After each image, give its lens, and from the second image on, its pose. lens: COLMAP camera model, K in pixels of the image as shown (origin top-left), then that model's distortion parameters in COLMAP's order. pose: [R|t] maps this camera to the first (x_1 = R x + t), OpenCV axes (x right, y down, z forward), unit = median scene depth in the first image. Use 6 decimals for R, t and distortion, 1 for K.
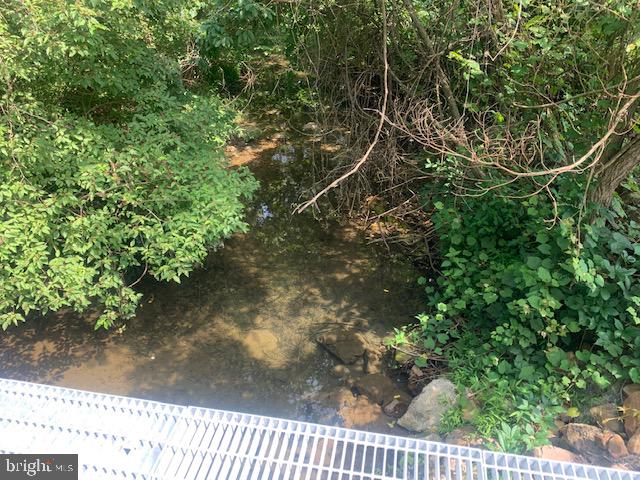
lens RADIAL K [[489.5, 0, 320.0], [0, 489.5, 240.0], [0, 0, 1]] dist [-0.000359, -0.002415]
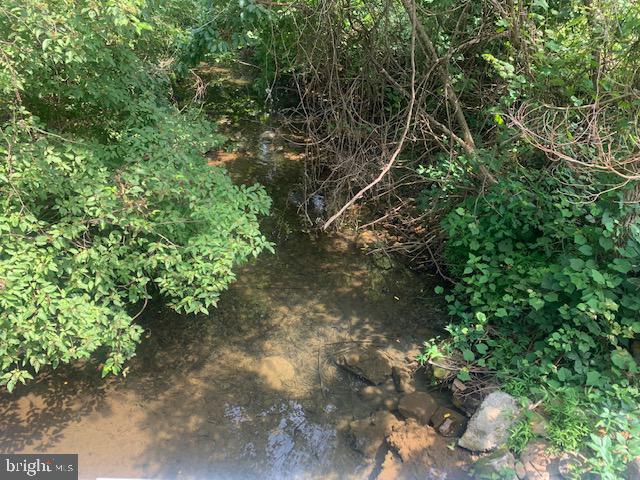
lens RADIAL K [[493.7, 0, 318.9], [0, 493.7, 236.7], [0, 0, 1]] dist [-0.002856, 0.004317]
pose [[0.986349, -0.062030, 0.152538, -0.206402], [0.065281, 0.997732, -0.016394, -0.025676], [-0.151175, 0.026128, 0.988162, 0.079394]]
